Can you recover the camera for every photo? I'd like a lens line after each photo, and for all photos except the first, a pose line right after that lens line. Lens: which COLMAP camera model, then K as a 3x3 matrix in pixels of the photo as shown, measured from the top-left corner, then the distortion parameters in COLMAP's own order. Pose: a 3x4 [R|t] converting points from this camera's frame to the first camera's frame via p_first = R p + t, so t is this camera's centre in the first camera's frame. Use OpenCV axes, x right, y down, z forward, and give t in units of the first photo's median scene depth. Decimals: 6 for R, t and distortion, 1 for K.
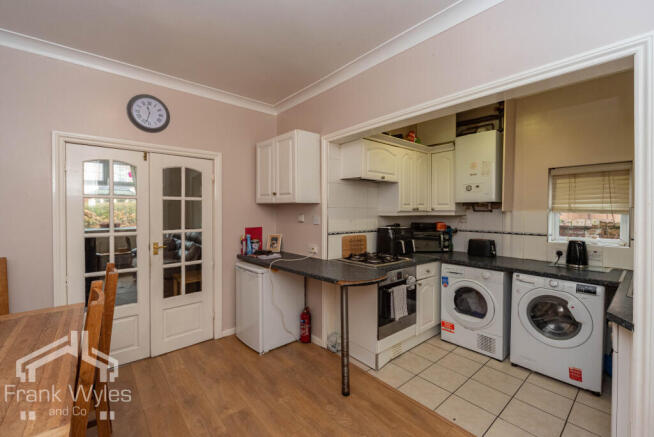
lens RADIAL K [[275.5, 0, 327.0], [0, 275.5, 218.5], [0, 0, 1]] dist [0.000030, 0.000018]
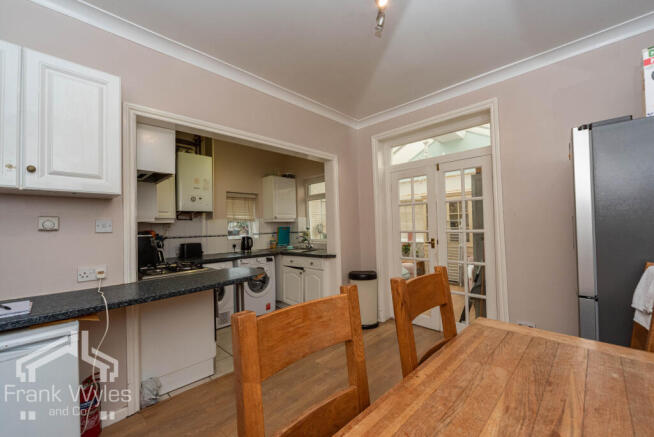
lens RADIAL K [[275.5, 0, 327.0], [0, 275.5, 218.5], [0, 0, 1]] dist [0.000030, 0.000018]
pose [[-0.093565, 0.031283, 0.995122, -0.739901], [0.054716, 0.998157, -0.026234, 0.036840], [-0.994109, 0.051994, -0.095104, 0.573345]]
